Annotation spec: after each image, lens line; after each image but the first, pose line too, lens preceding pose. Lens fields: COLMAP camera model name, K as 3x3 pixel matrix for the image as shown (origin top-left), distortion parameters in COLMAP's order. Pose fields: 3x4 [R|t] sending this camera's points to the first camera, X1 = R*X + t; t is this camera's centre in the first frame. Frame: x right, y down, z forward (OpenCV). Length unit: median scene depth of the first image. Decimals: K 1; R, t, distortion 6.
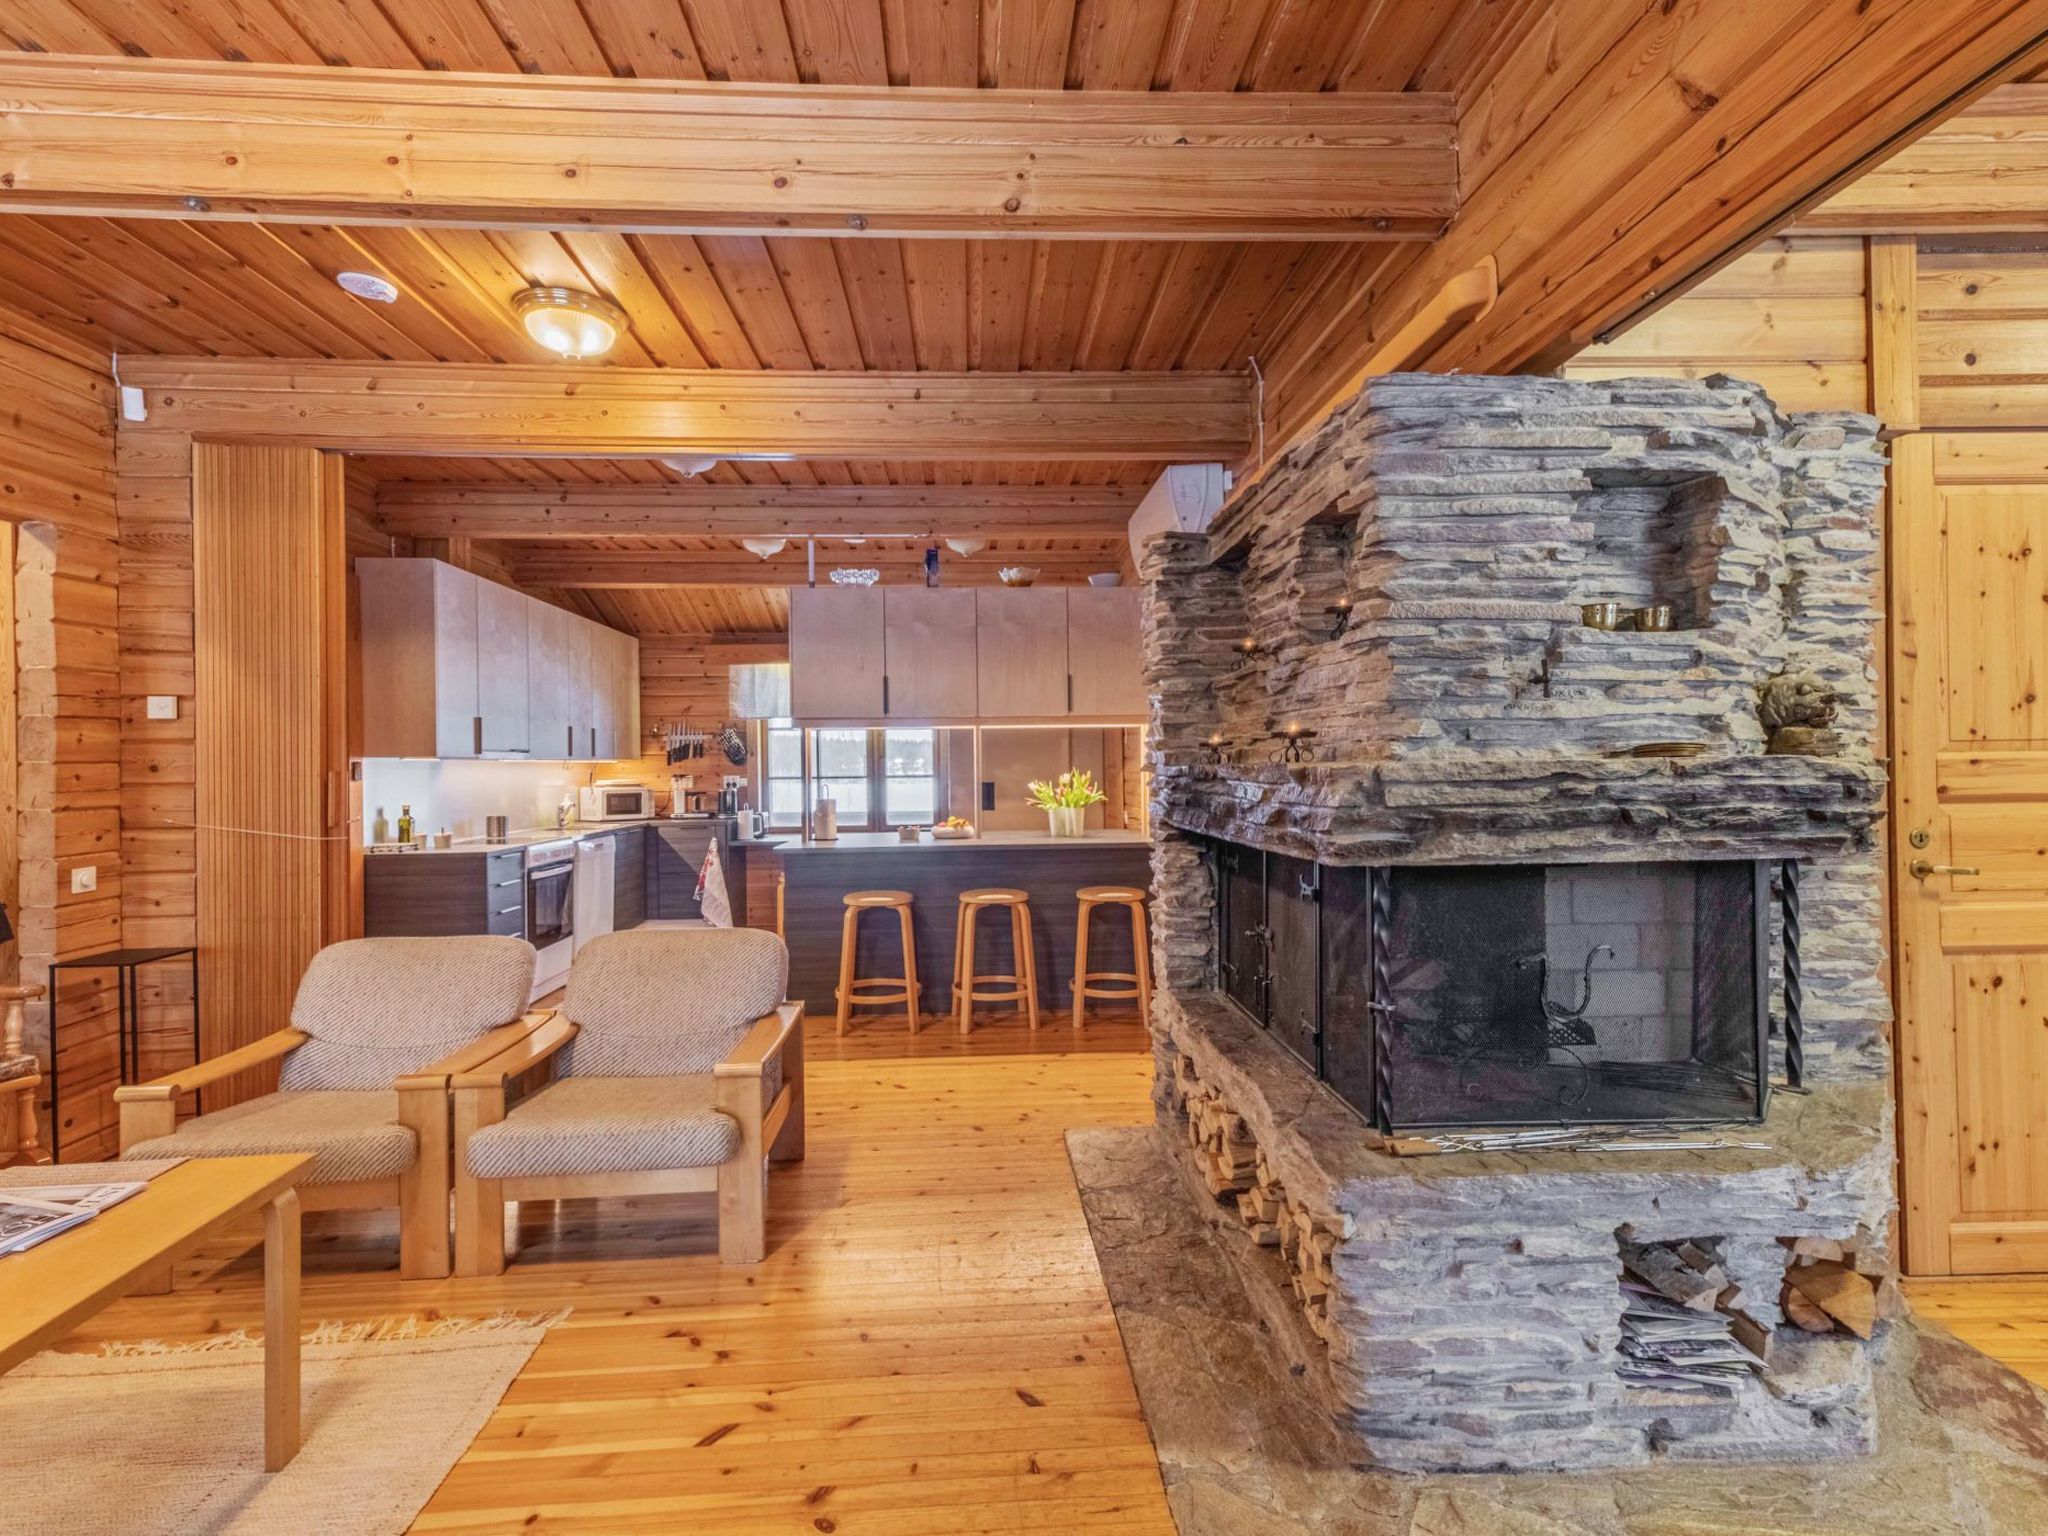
lens RADIAL K [[961.4, 0, 1013.4], [0, 961.4, 764.5], [0, 0, 1]] dist [0.027747, -0.001267]
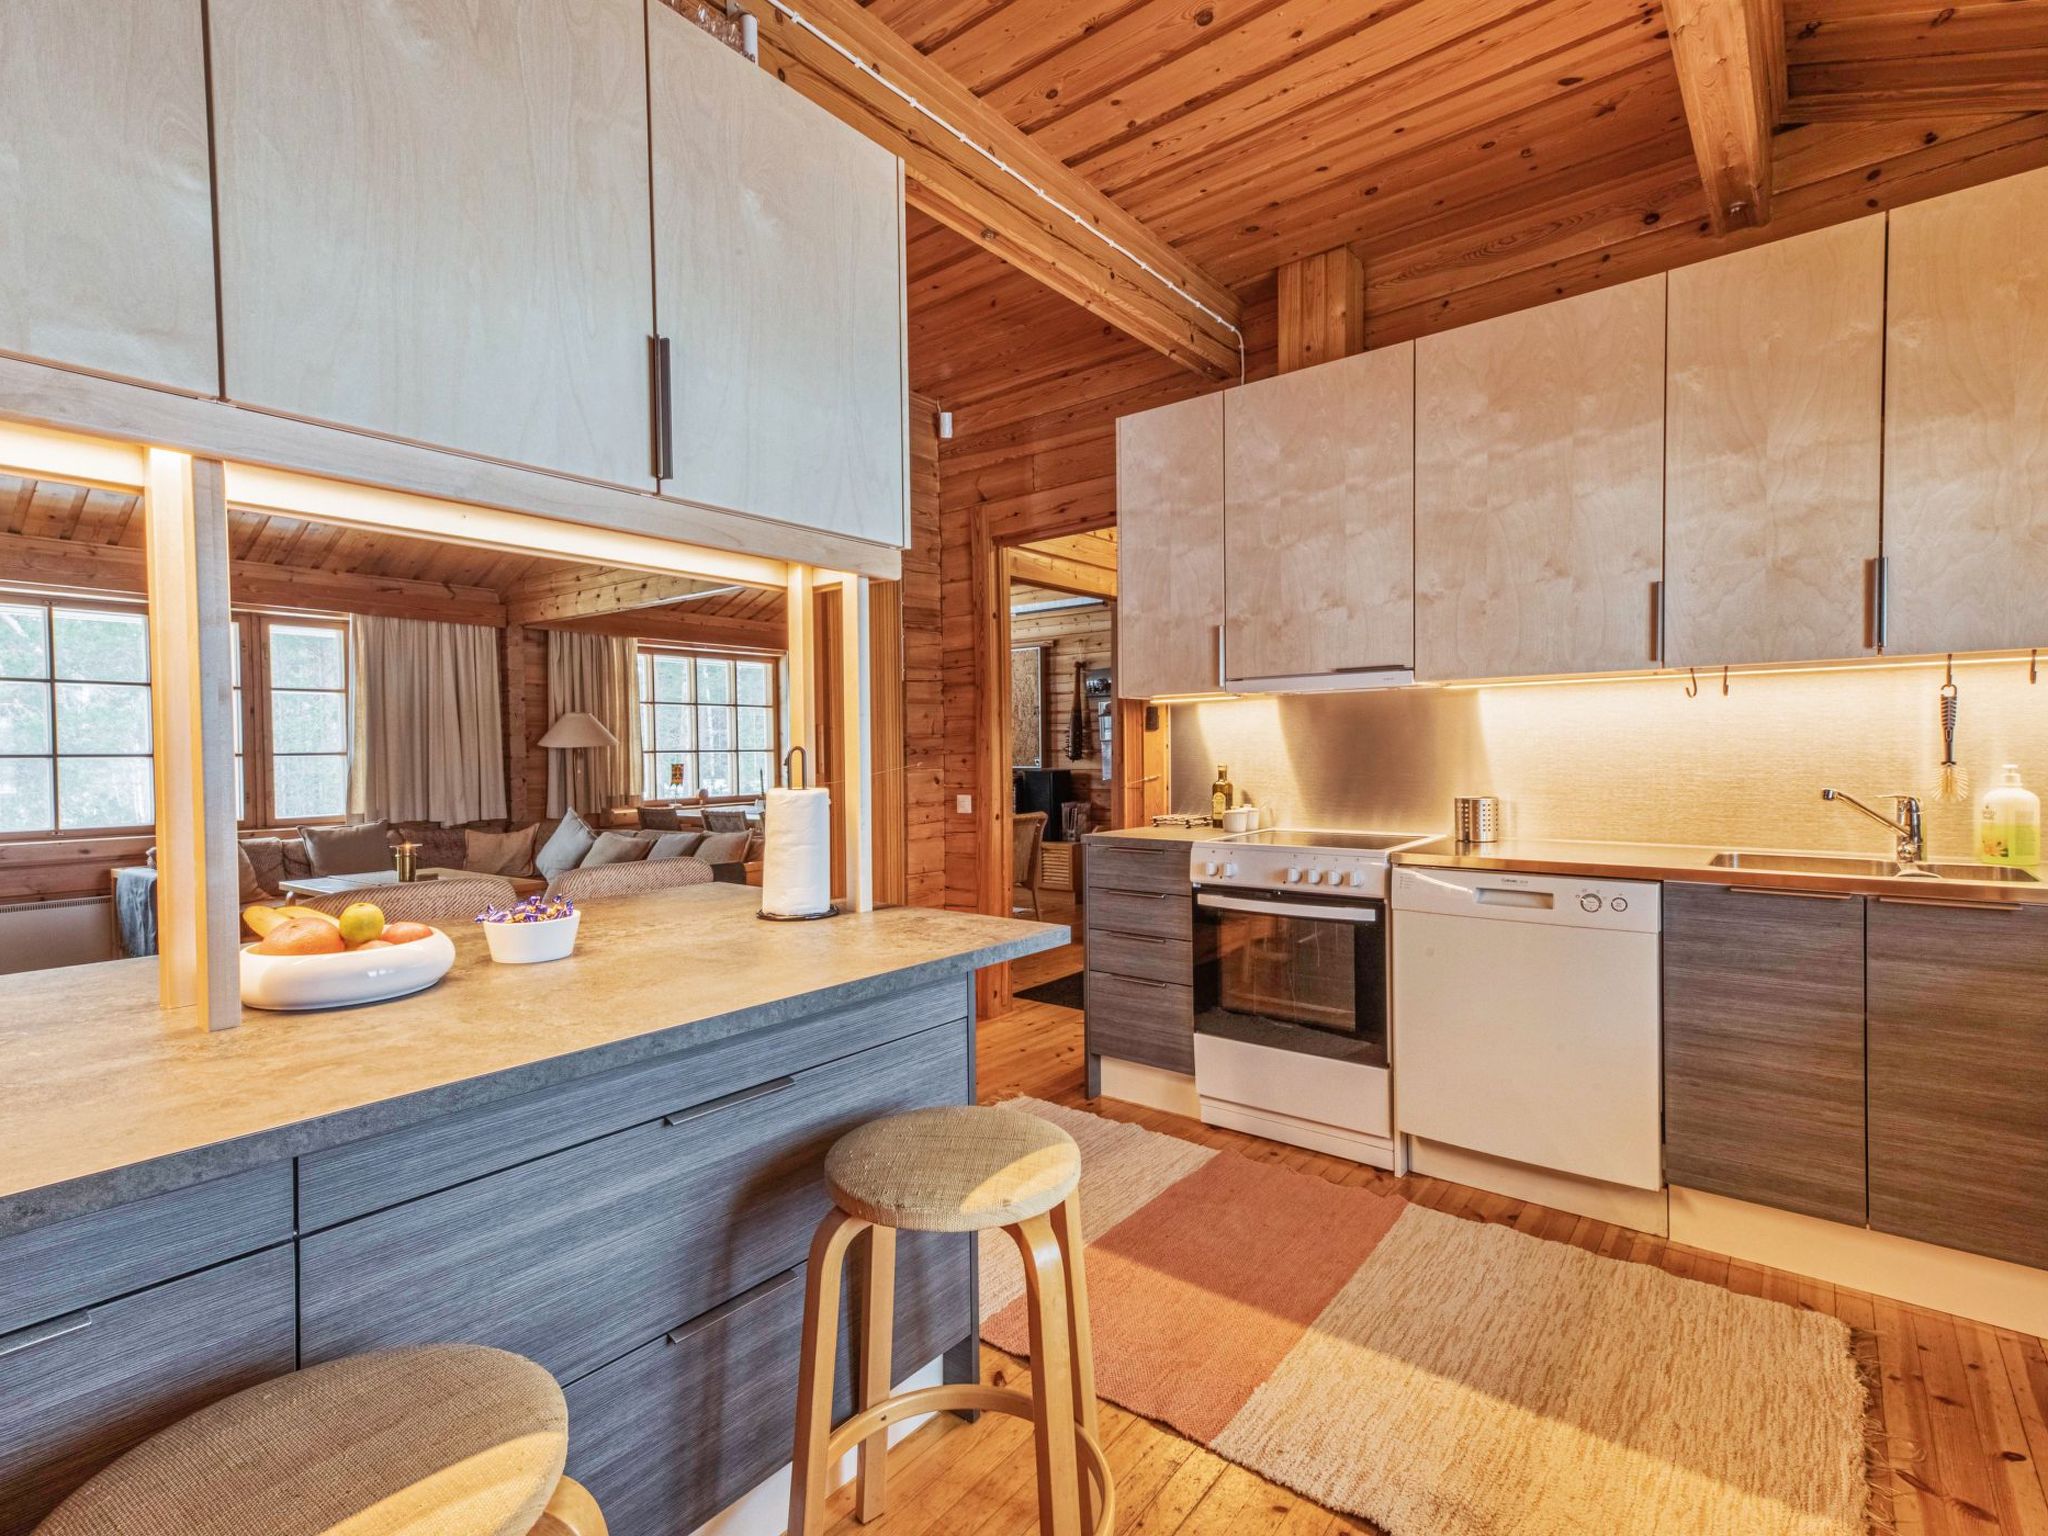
lens RADIAL K [[1004.0, 0, 1024.0], [0, 1004.0, 768.0], [0, 0, 1]] dist [0.030556, -0.000058]
pose [[-0.669501, 0.032686, -0.742092, 0.008733], [0.021238, 0.999465, 0.024863, 0.033695], [0.742508, 0.000885, -0.669837, 2.021686]]
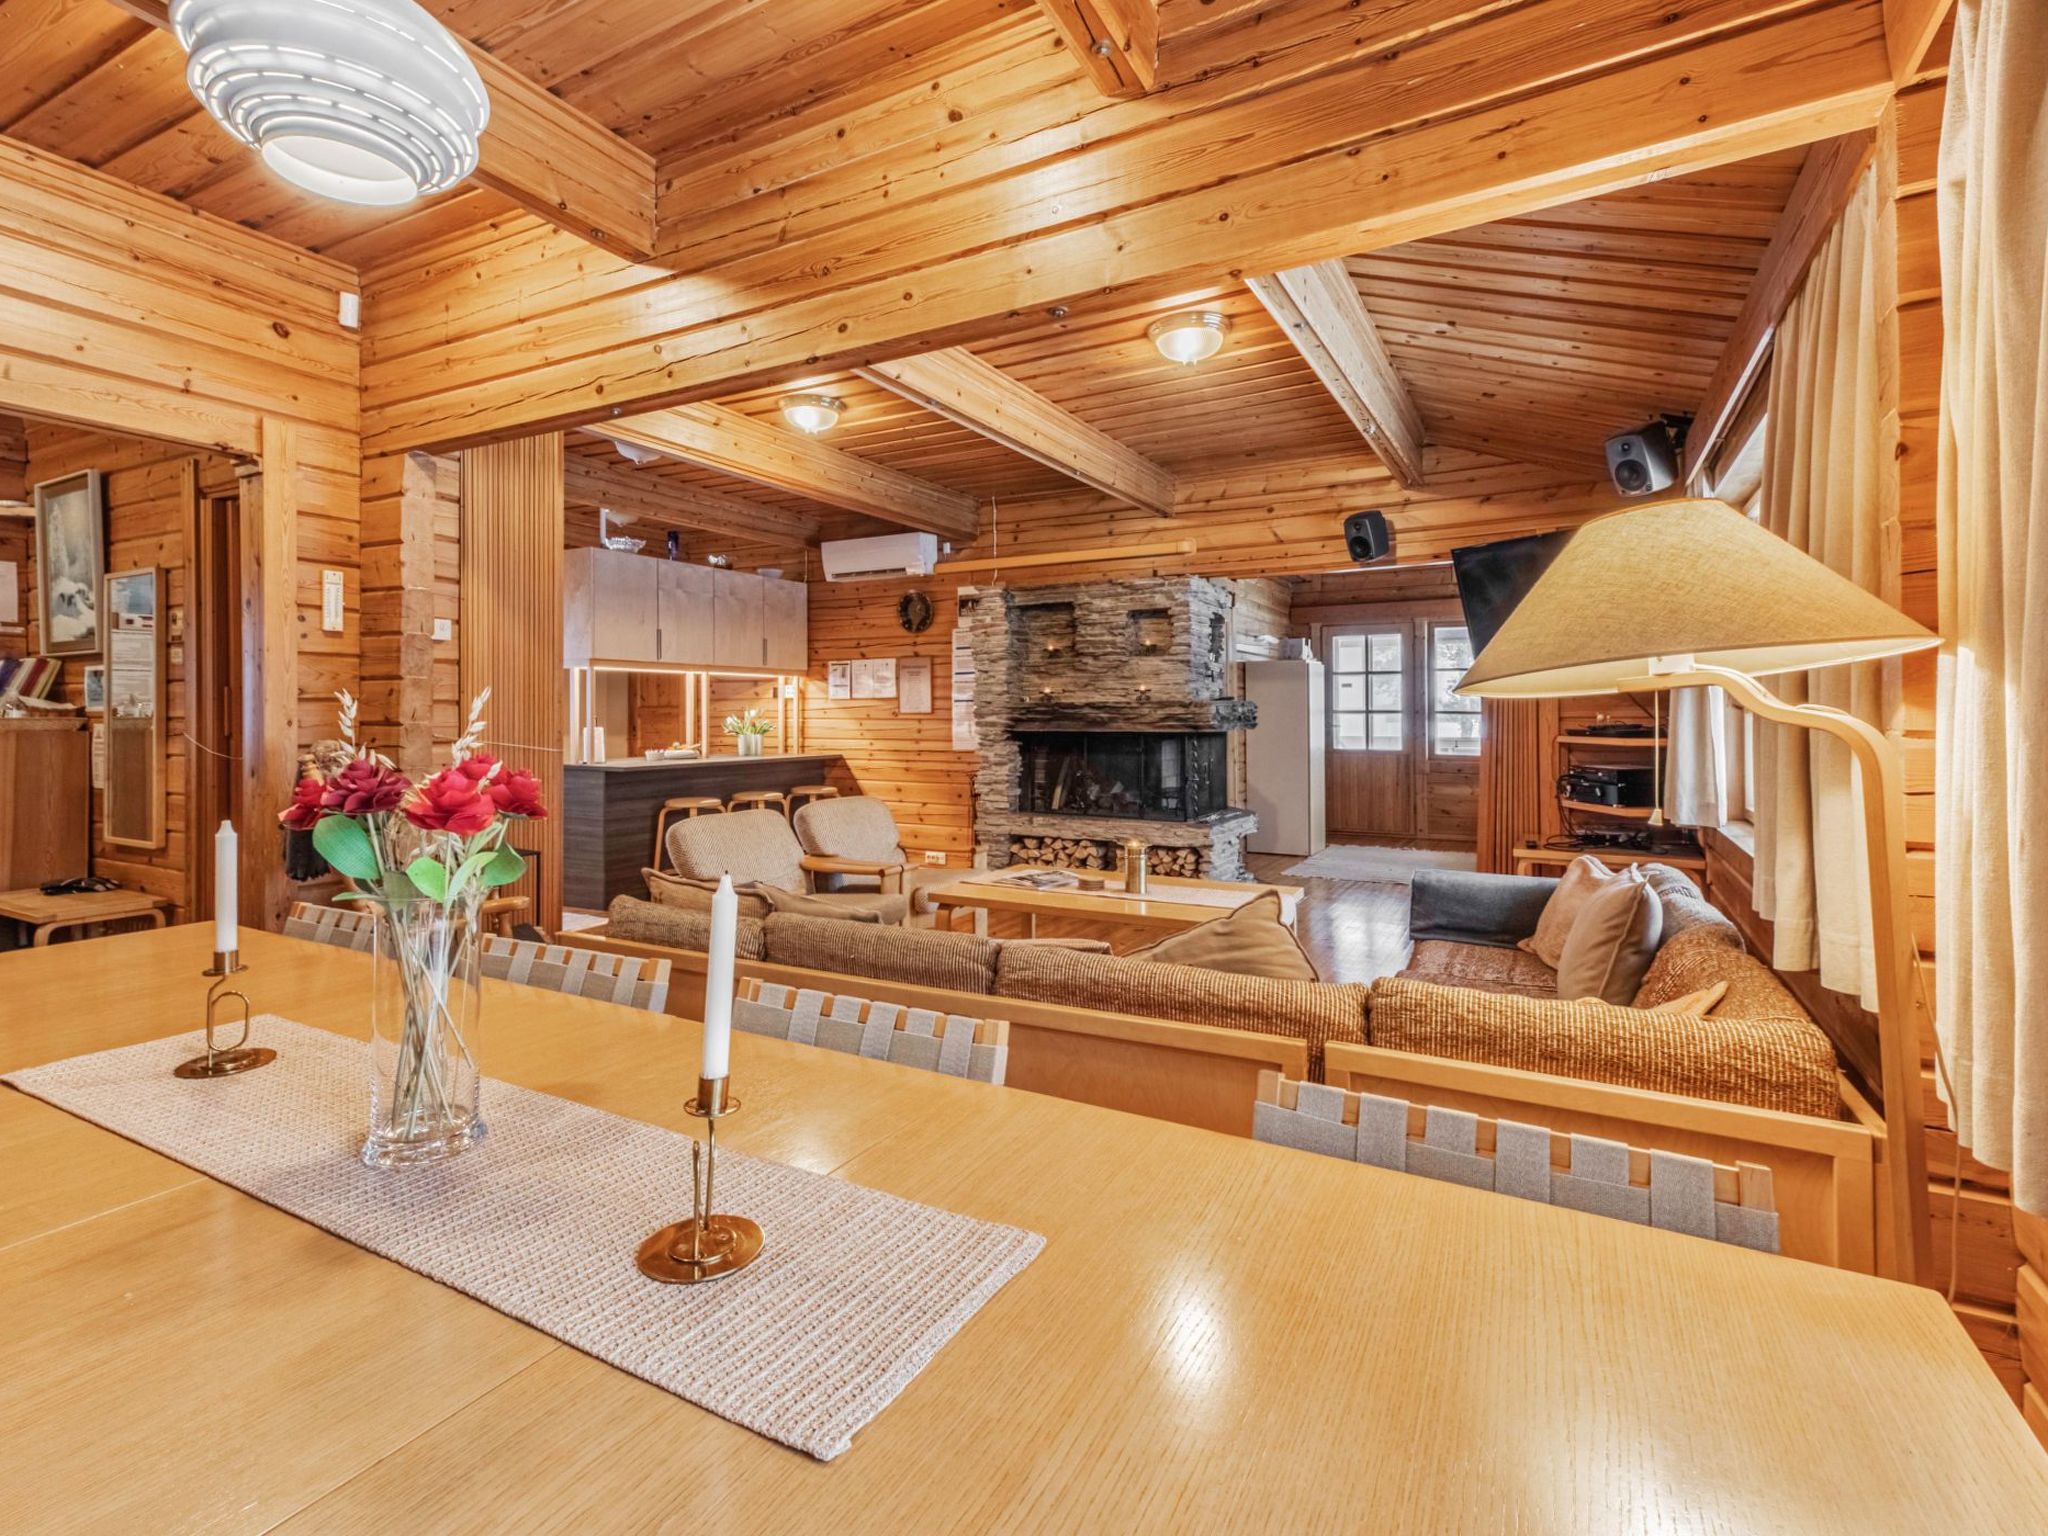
lens RADIAL K [[977.4, 0, 999.9], [0, 977.4, 698.1], [0, 0, 1]] dist [0.029015, -0.000218]
pose [[0.542832, 0.023579, 0.839510, -1.466050], [-0.005526, 0.999684, -0.024505, 0.039191], [-0.839823, 0.008663, 0.542791, -0.101030]]
